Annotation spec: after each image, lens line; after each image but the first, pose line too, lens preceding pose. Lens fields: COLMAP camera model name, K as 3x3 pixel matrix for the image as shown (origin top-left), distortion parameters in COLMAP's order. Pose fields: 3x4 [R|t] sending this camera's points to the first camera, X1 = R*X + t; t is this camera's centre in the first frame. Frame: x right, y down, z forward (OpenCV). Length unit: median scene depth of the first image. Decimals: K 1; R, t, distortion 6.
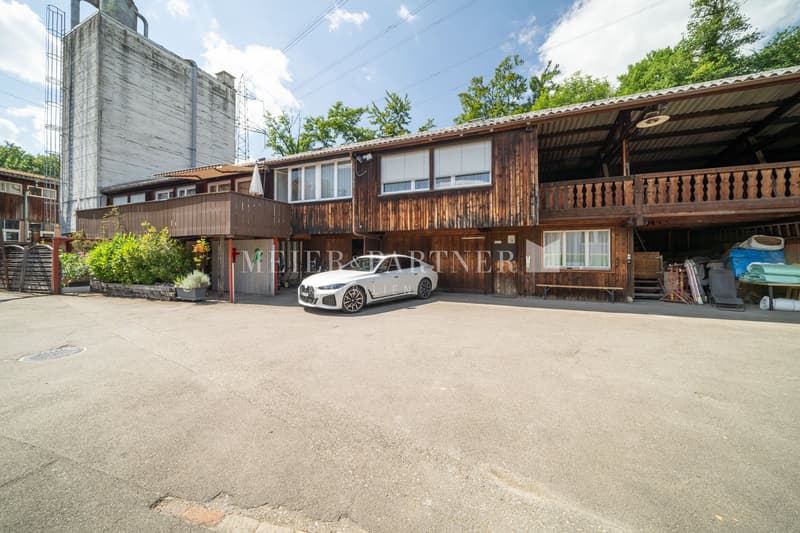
lens RADIAL K [[300.0, 0, 383.5], [0, 300.0, 251.6], [0, 0, 1]] dist [-0.000919, -0.000049]
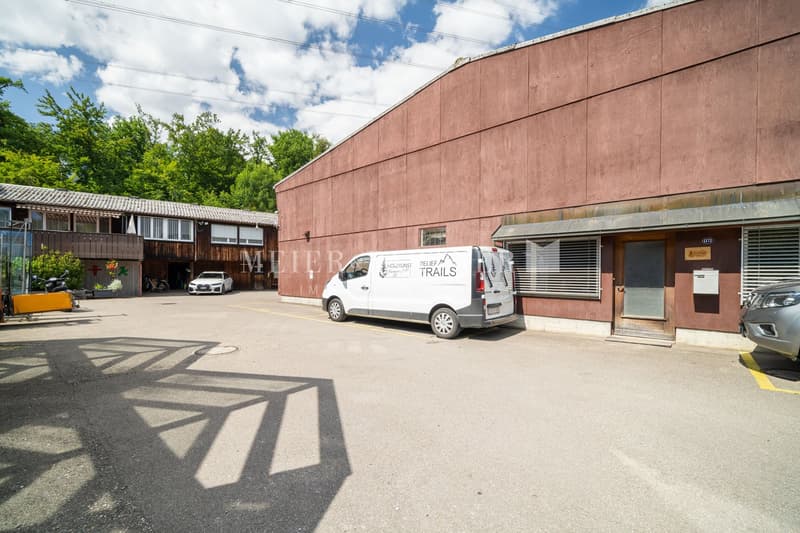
lens RADIAL K [[346.1, 0, 400.6], [0, 346.1, 274.9], [0, 0, 1]] dist [-0.000146, -0.000142]
pose [[0.485425, 0.006568, 0.874254, -1.504909], [-0.021529, 0.999758, 0.004443, -0.005958], [-0.874013, -0.020978, 0.485449, -1.344917]]
